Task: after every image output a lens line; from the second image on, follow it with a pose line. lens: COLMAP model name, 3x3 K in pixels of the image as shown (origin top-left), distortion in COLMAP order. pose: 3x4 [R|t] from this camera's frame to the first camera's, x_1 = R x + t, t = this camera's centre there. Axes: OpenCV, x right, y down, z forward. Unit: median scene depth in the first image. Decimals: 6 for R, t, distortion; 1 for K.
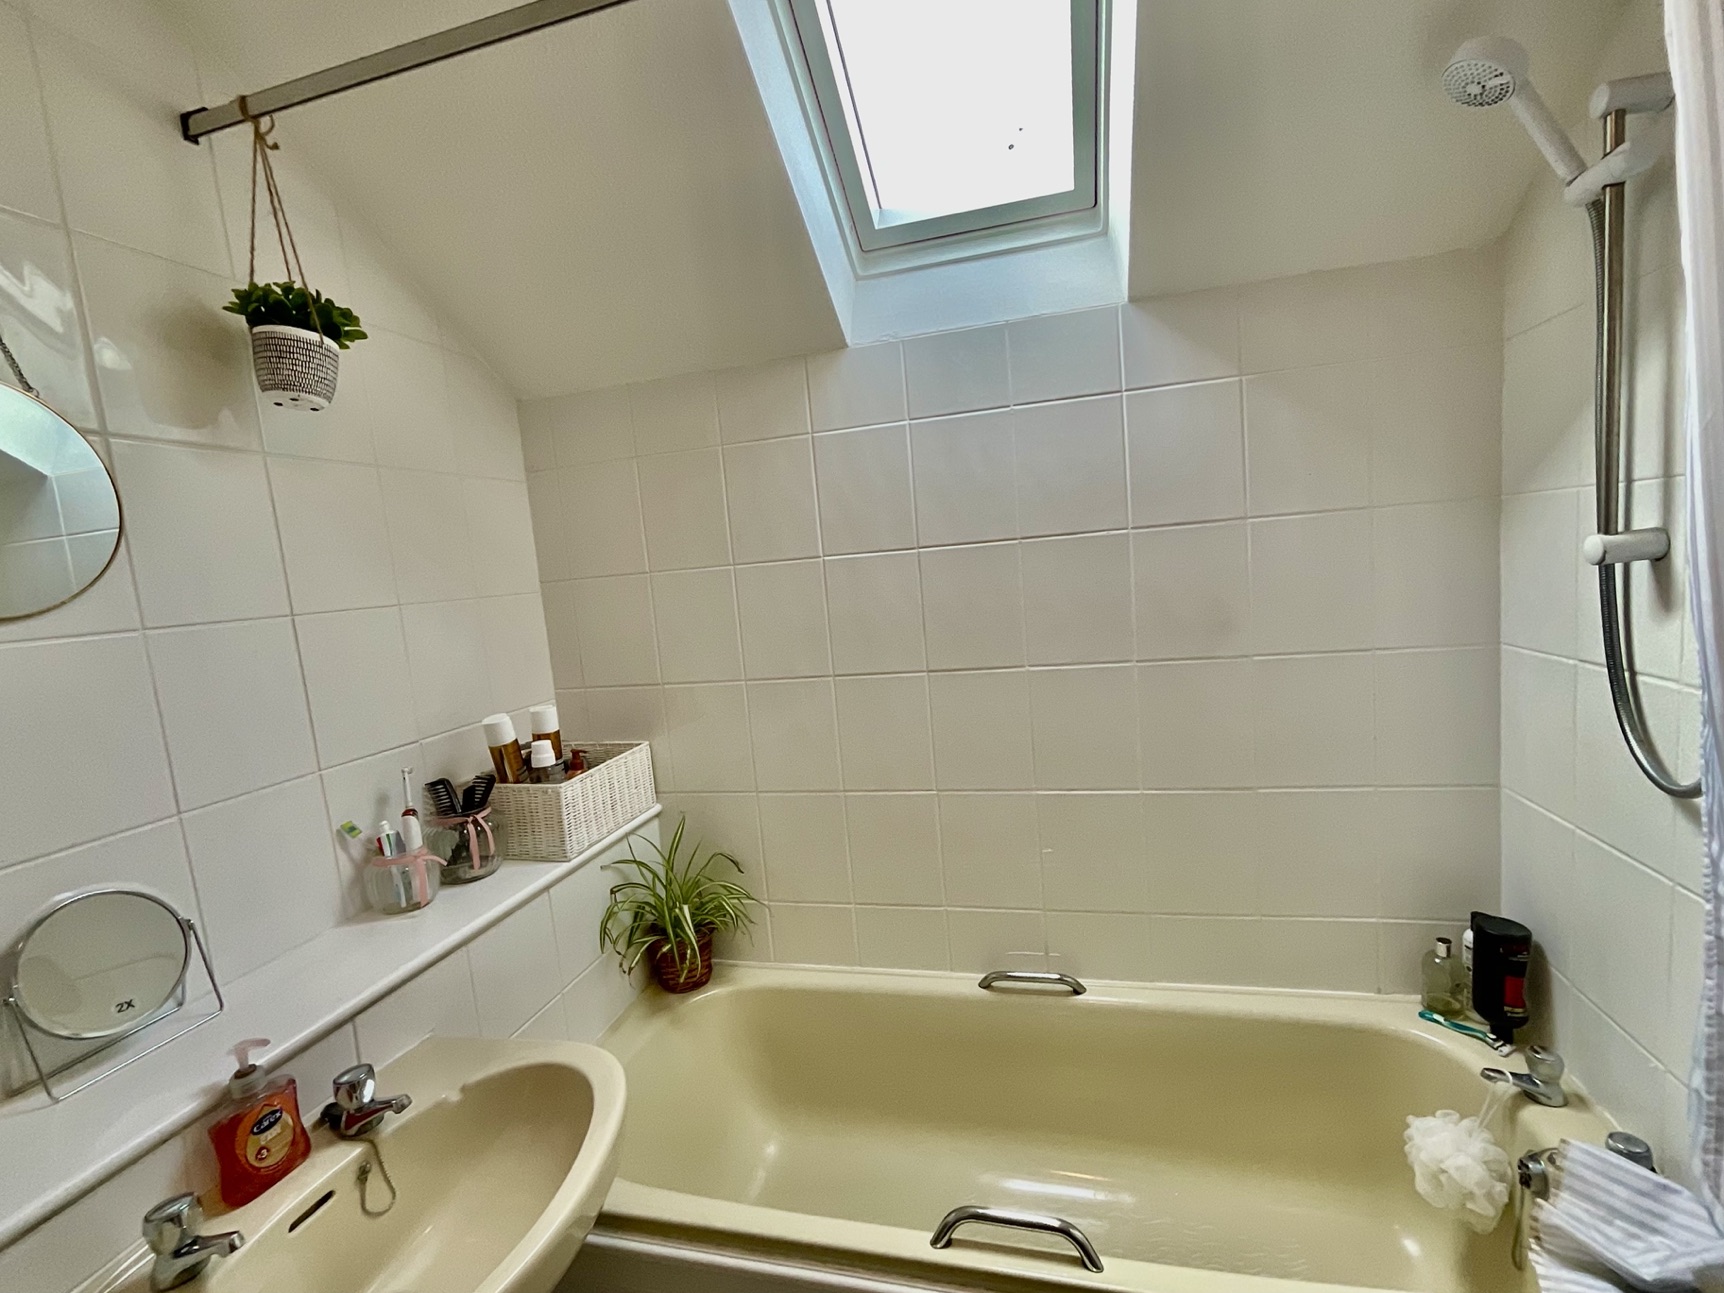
lens RADIAL K [[778.2, 0, 862.0], [0, 778.2, 646.5], [0, 0, 1]] dist [-0.002691, 0.005900]
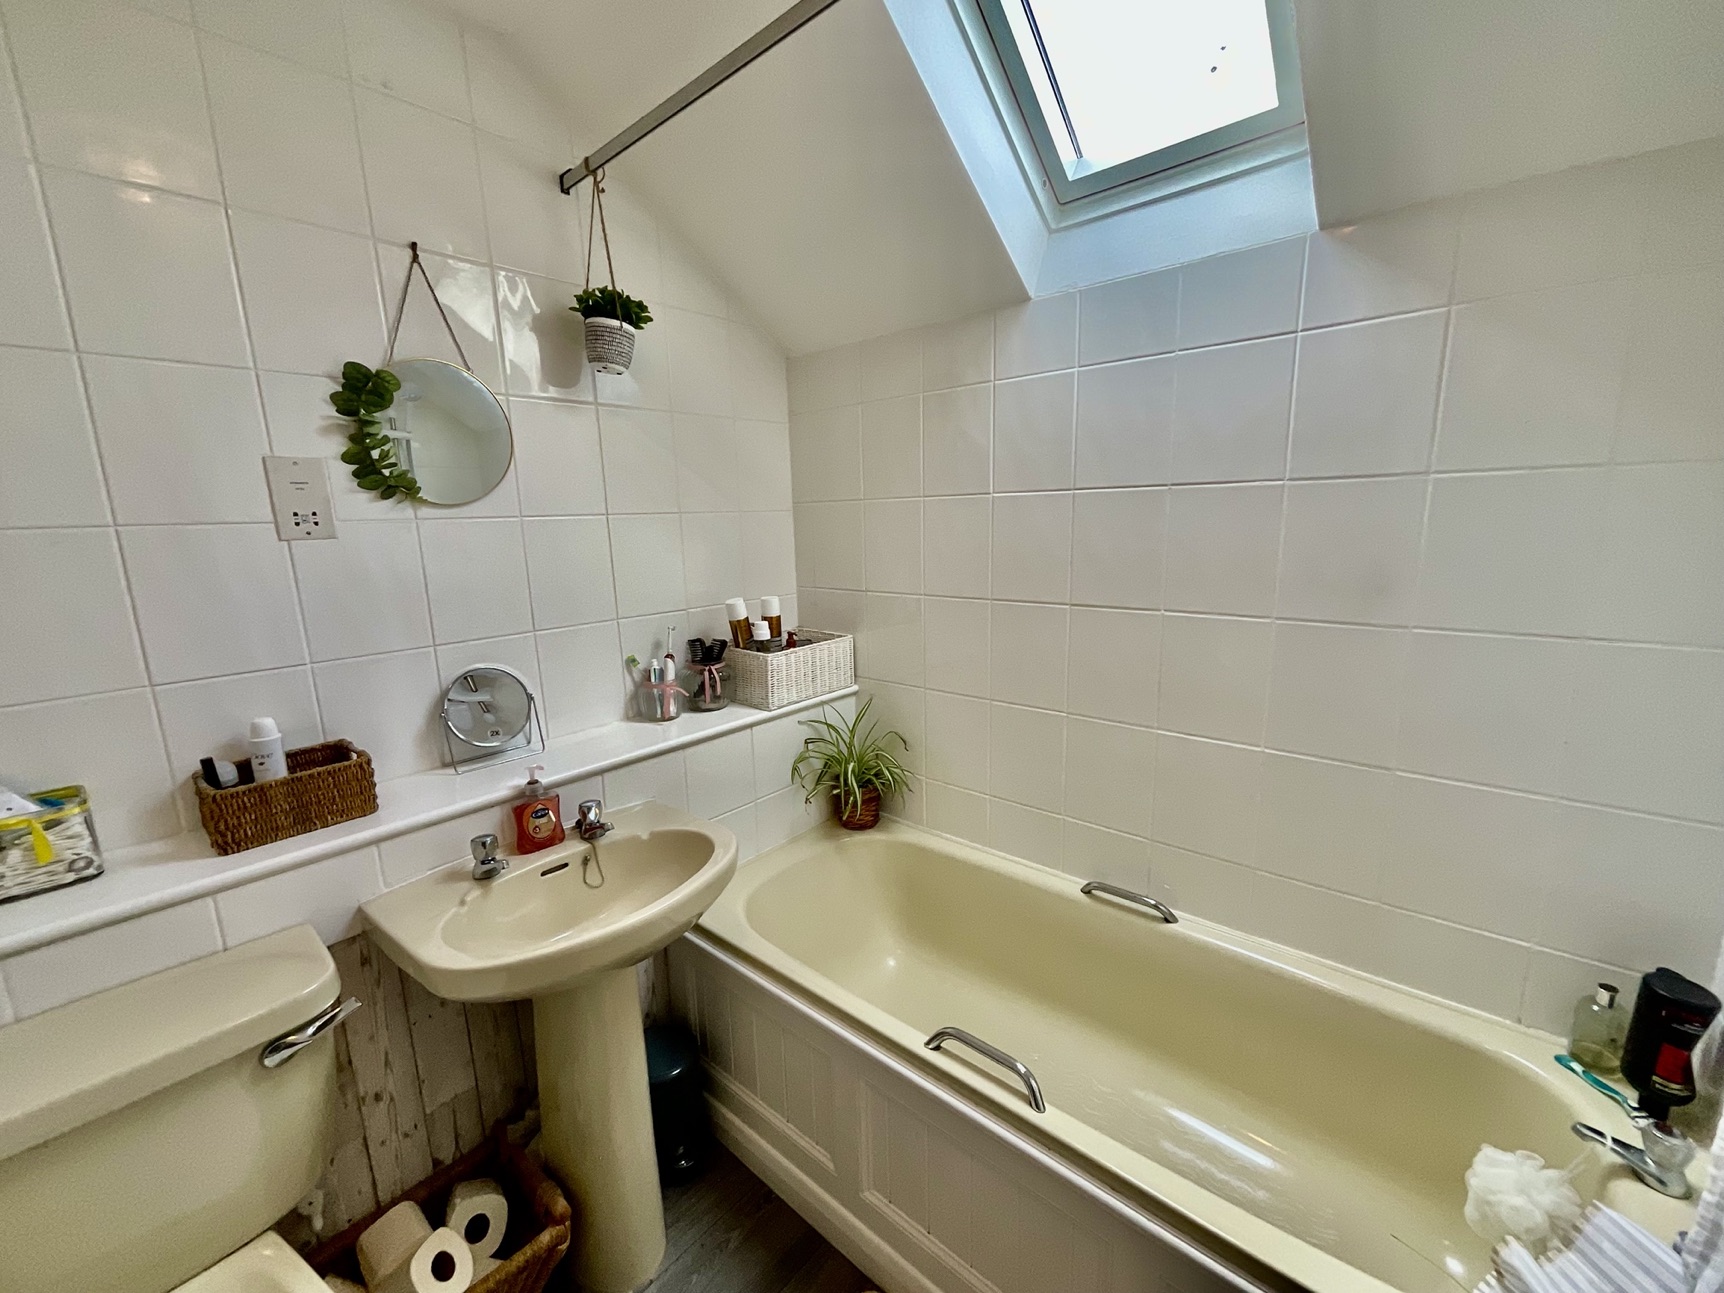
lens RADIAL K [[697.9, 0, 862.3], [0, 697.9, 648.0], [0, 0, 1]] dist [-0.006708, 0.004521]
pose [[0.892544, 0.144419, -0.427210, 0.287628], [-0.098439, 0.986883, 0.127956, -0.005585], [0.440086, -0.072152, 0.895052, -0.013929]]
